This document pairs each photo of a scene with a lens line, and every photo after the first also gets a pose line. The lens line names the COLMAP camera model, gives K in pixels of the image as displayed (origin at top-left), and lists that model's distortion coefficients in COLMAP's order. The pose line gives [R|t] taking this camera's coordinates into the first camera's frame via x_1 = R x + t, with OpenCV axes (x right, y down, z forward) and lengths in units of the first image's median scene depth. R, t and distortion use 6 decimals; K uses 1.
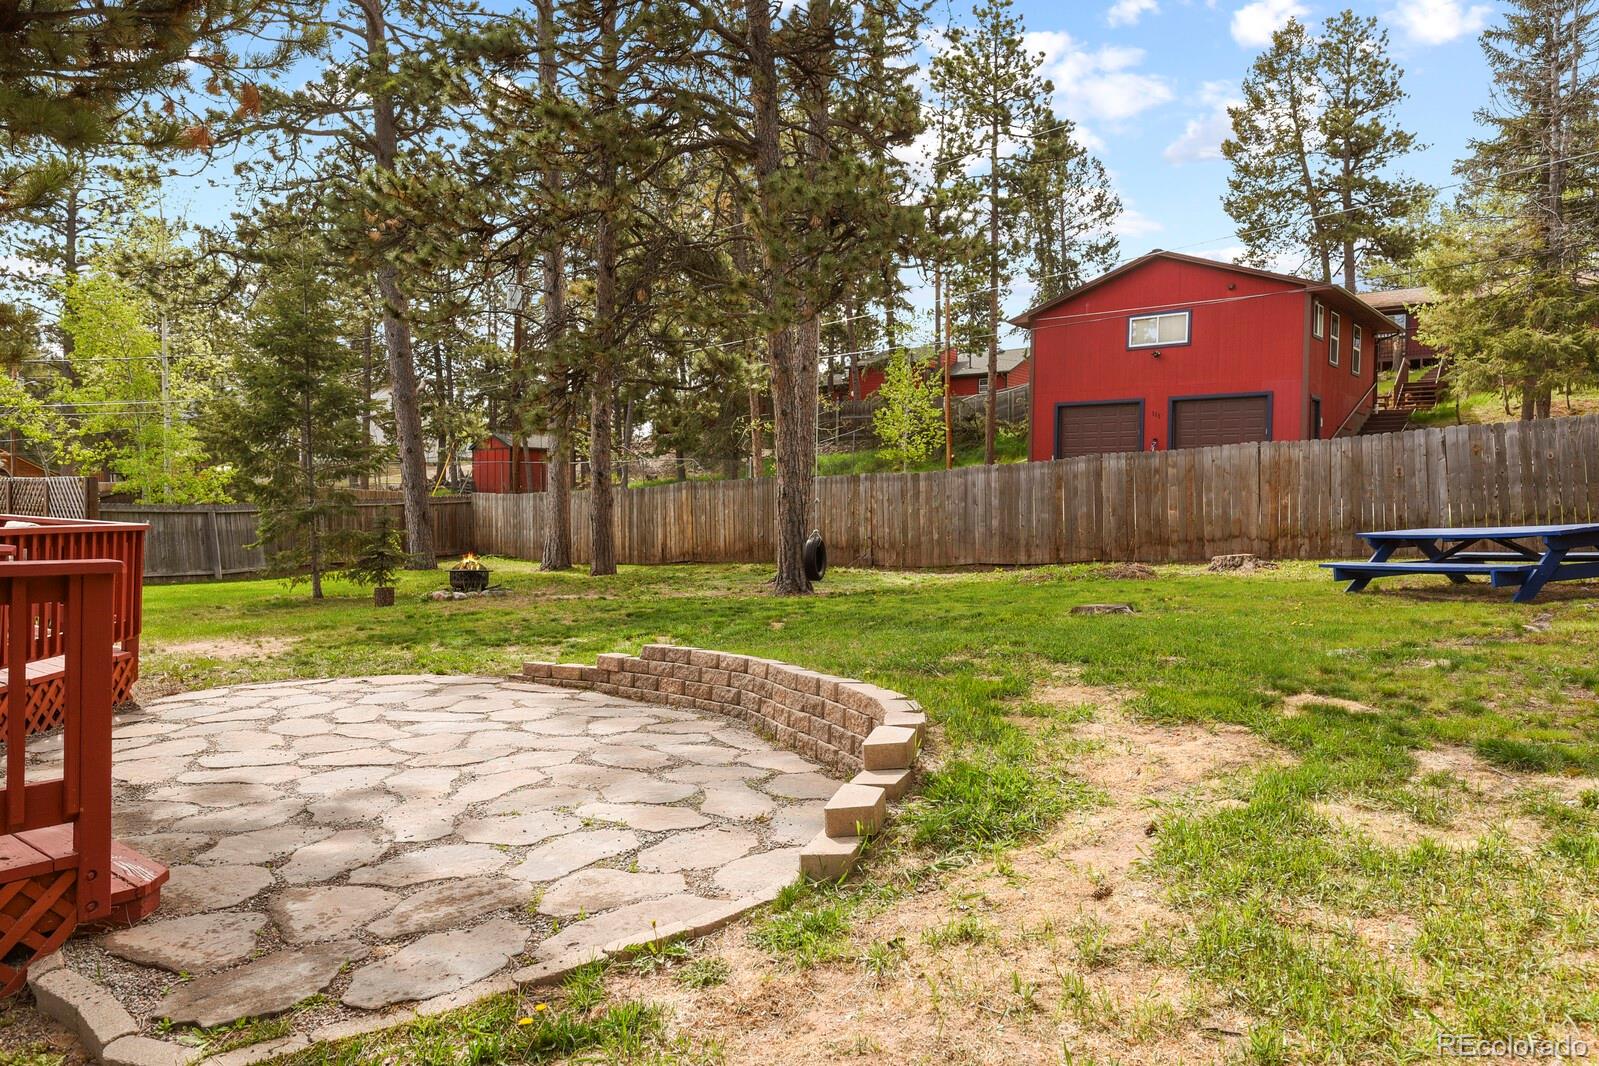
lens RADIAL K [[1085.2, 0, 799.5], [0, 1085.2, 533.0], [0, 0, 1]] dist [0.003320, -0.000704]
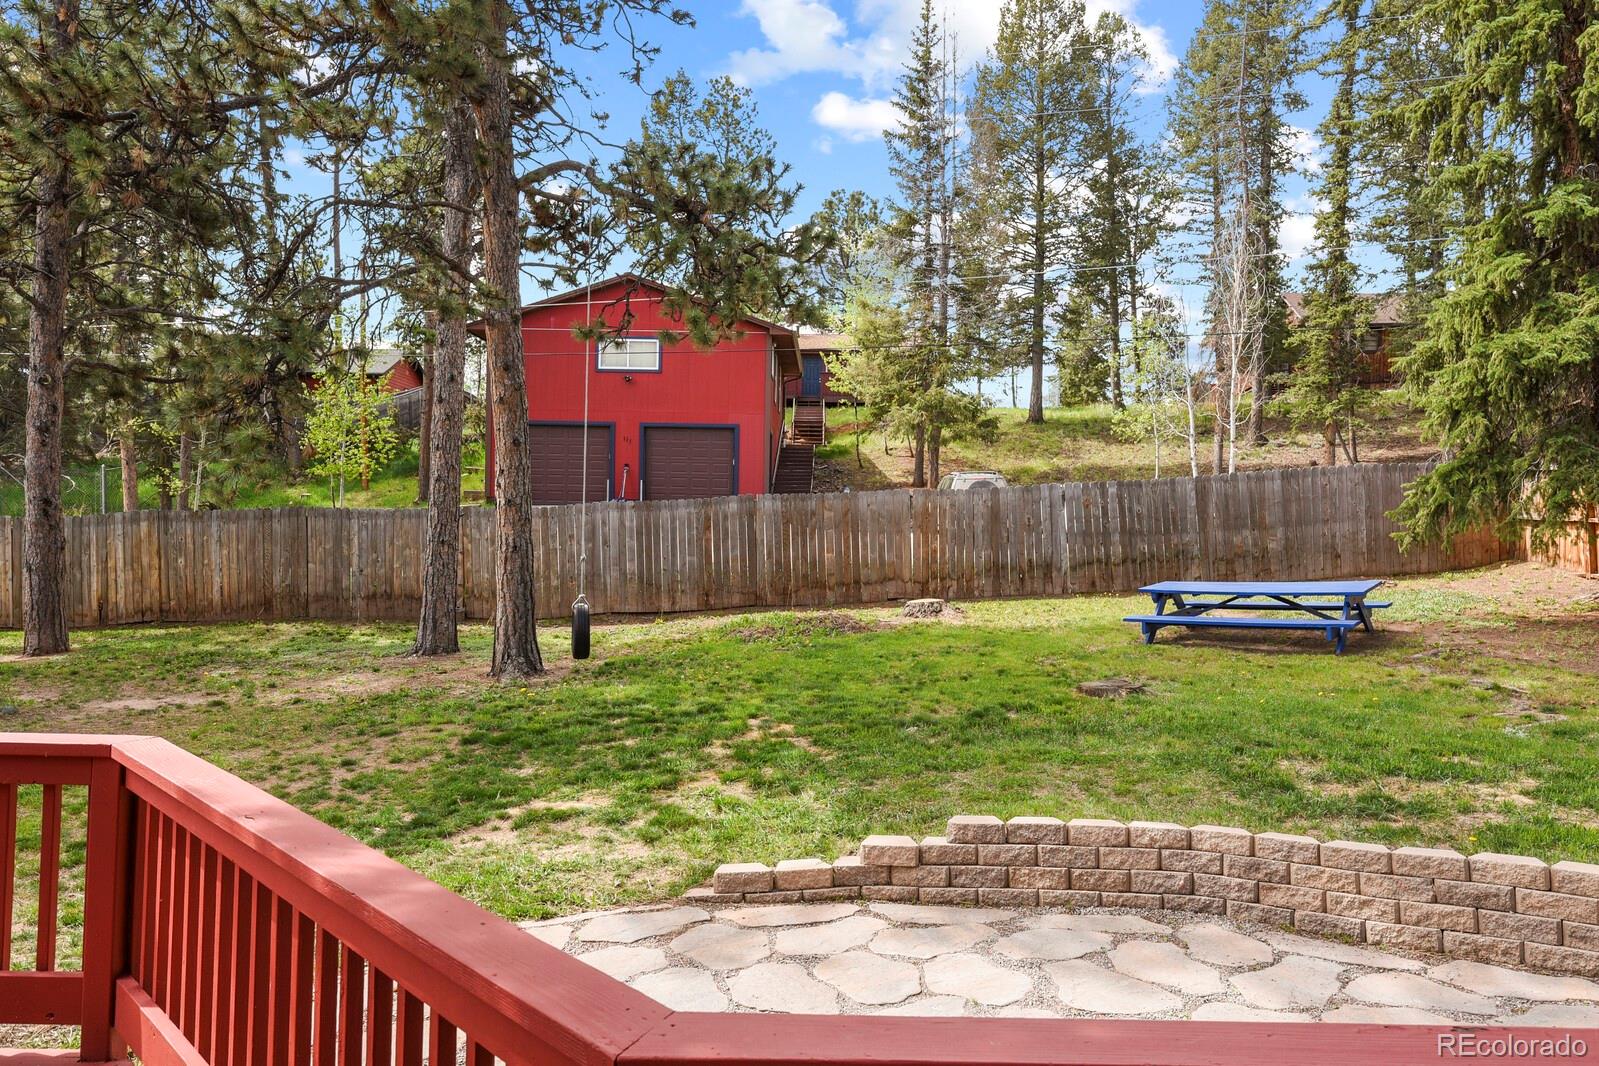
lens RADIAL K [[1085.2, 0, 799.5], [0, 1085.2, 533.0], [0, 0, 1]] dist [0.003320, -0.000704]
pose [[0.780110, -0.004608, 0.625626, -0.289973], [0.007161, 0.999973, -0.001565, -0.036713], [-0.625602, 0.005701, 0.780122, 0.226395]]
